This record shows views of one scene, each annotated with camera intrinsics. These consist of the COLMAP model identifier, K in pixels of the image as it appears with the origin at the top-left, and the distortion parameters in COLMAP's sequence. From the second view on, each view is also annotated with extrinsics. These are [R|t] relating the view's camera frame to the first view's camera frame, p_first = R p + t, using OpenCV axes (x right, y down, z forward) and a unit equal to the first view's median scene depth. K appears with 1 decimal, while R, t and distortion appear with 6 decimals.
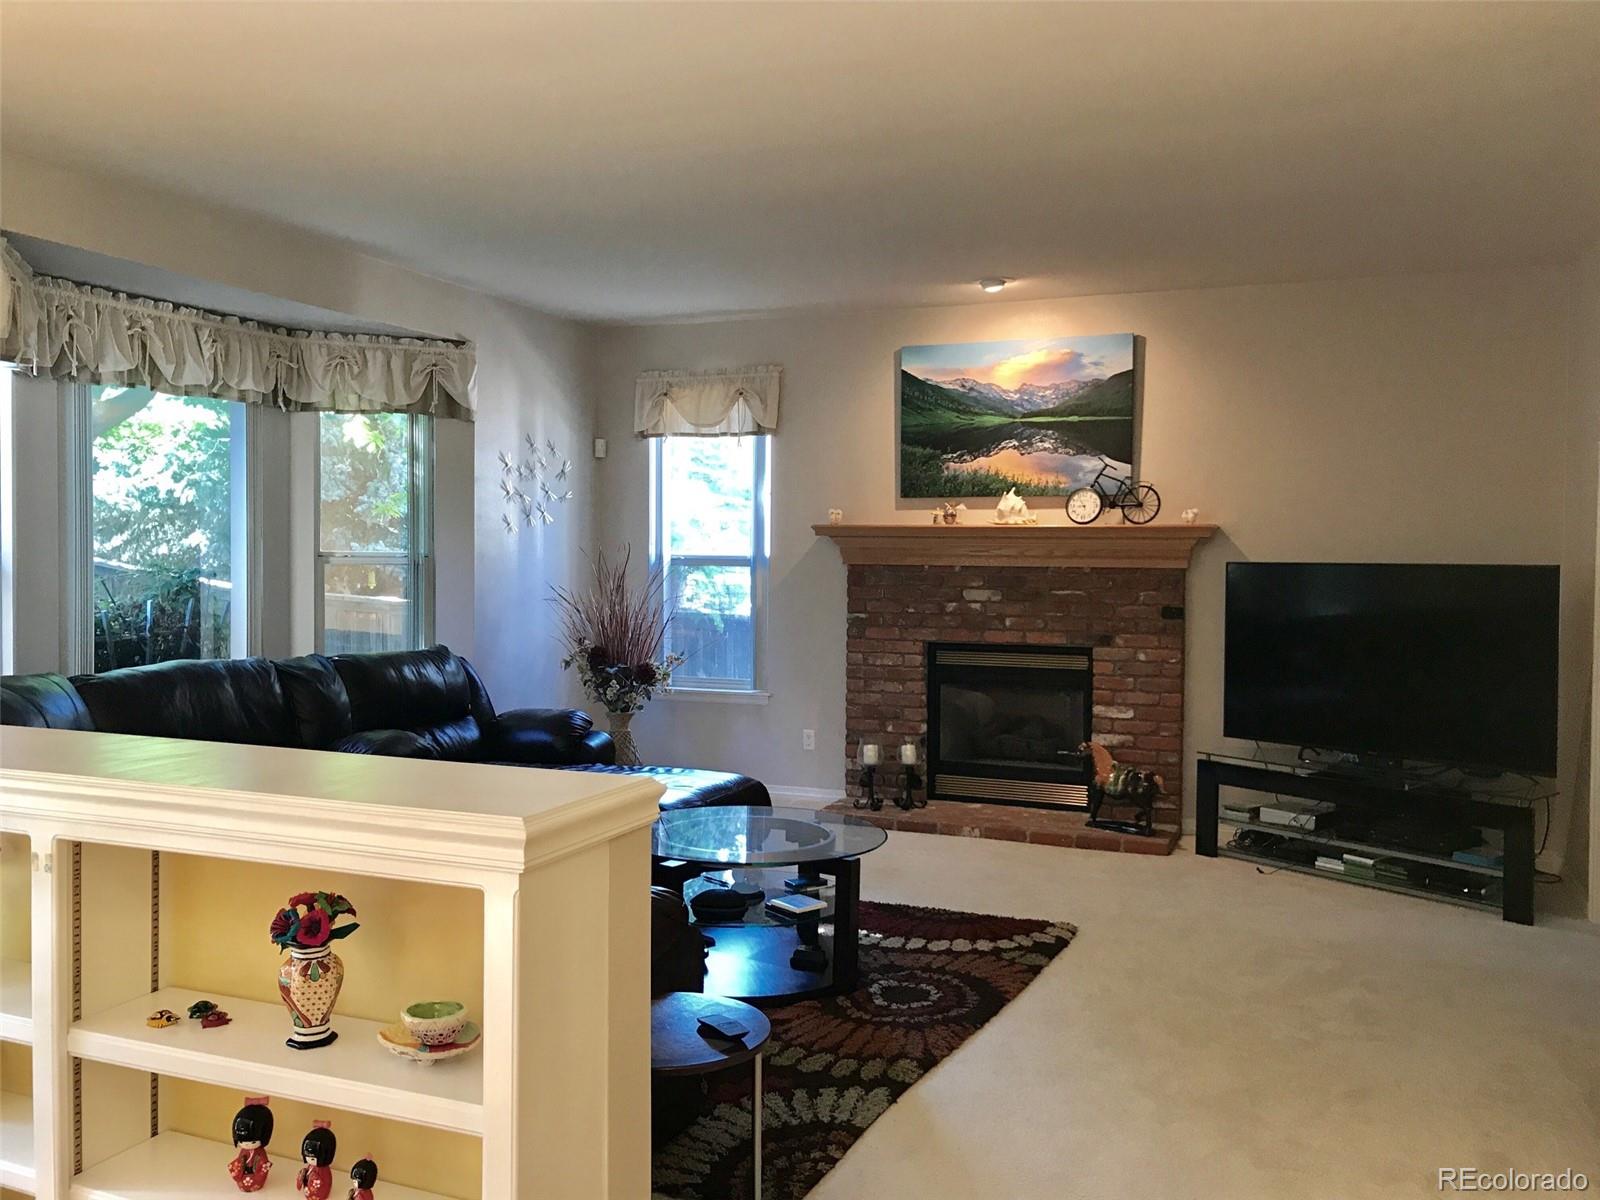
lens RADIAL K [[1304.3, 0, 800.0], [0, 1304.3, 600.0], [0, 0, 1]] dist [0.047809, -0.001753]
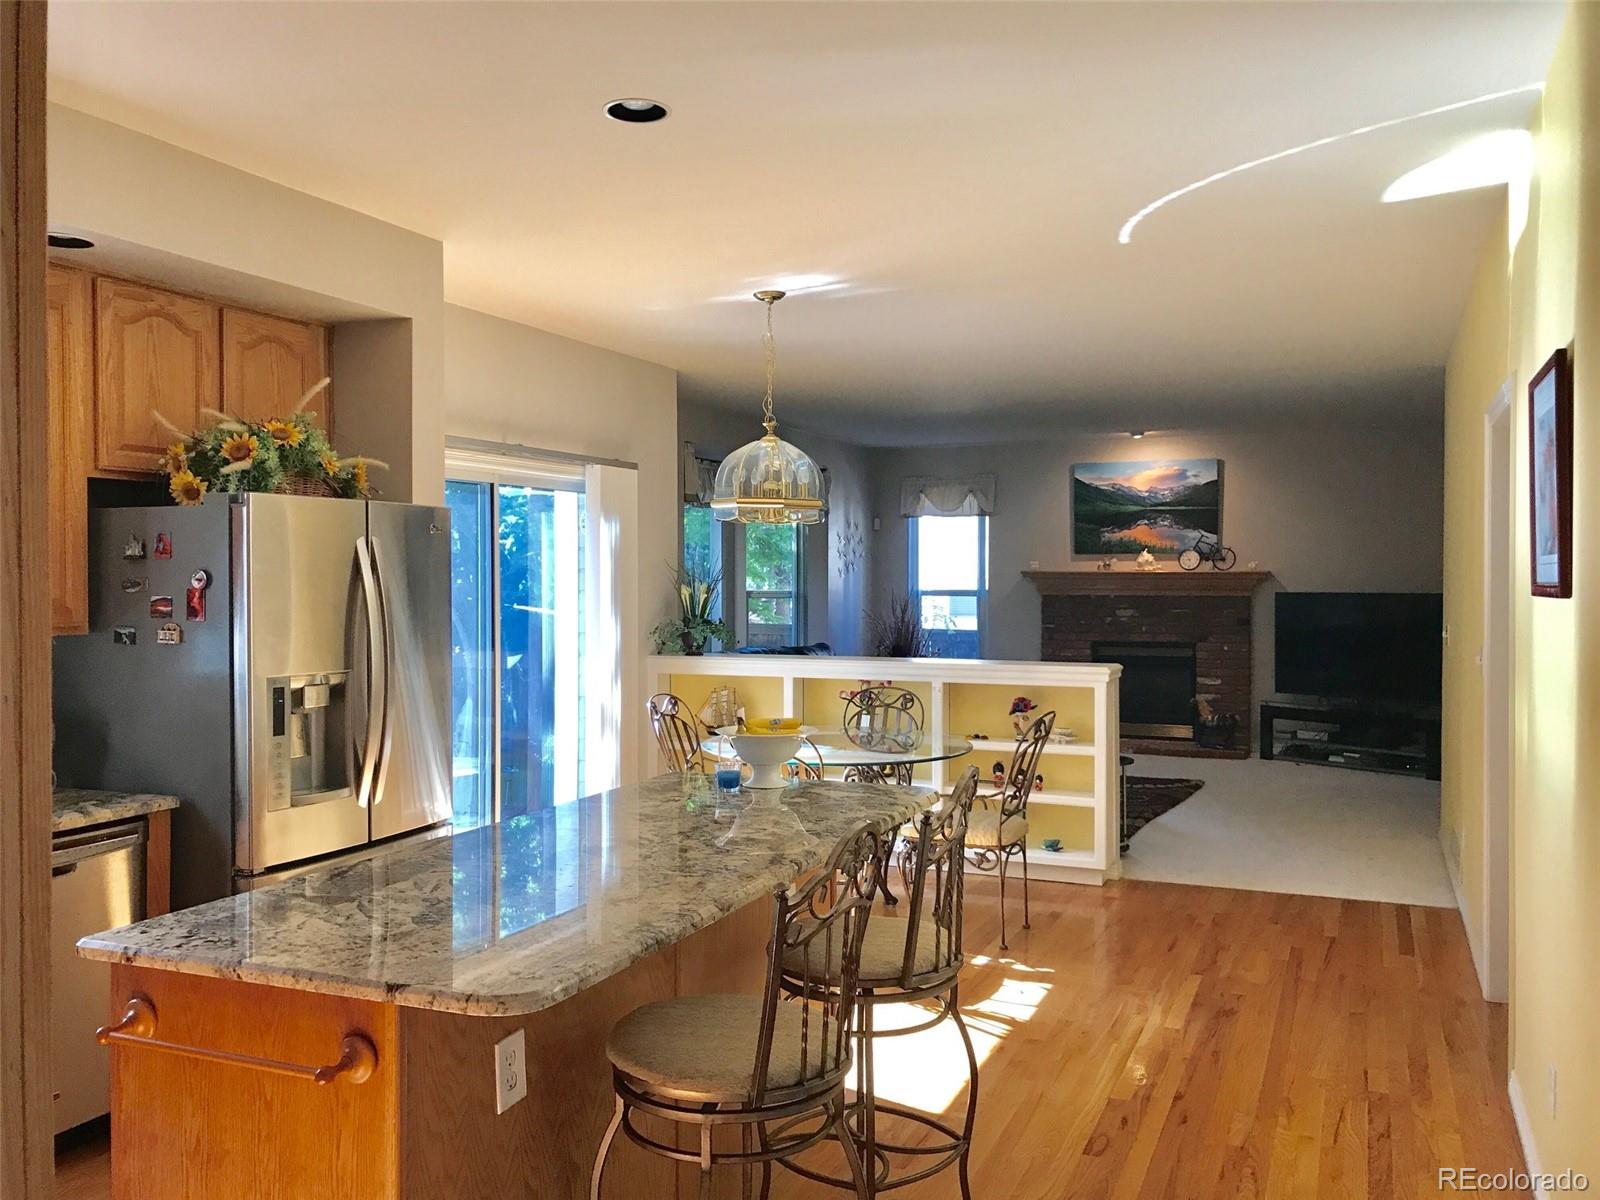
lens RADIAL K [[1304.3, 0, 800.0], [0, 1304.3, 600.0], [0, 0, 1]] dist [0.047809, -0.001753]
pose [[0.999741, -0.008643, -0.021060, -0.249860], [0.008282, 0.999818, -0.017164, 0.005590], [0.021204, 0.016985, 0.999631, -0.700953]]
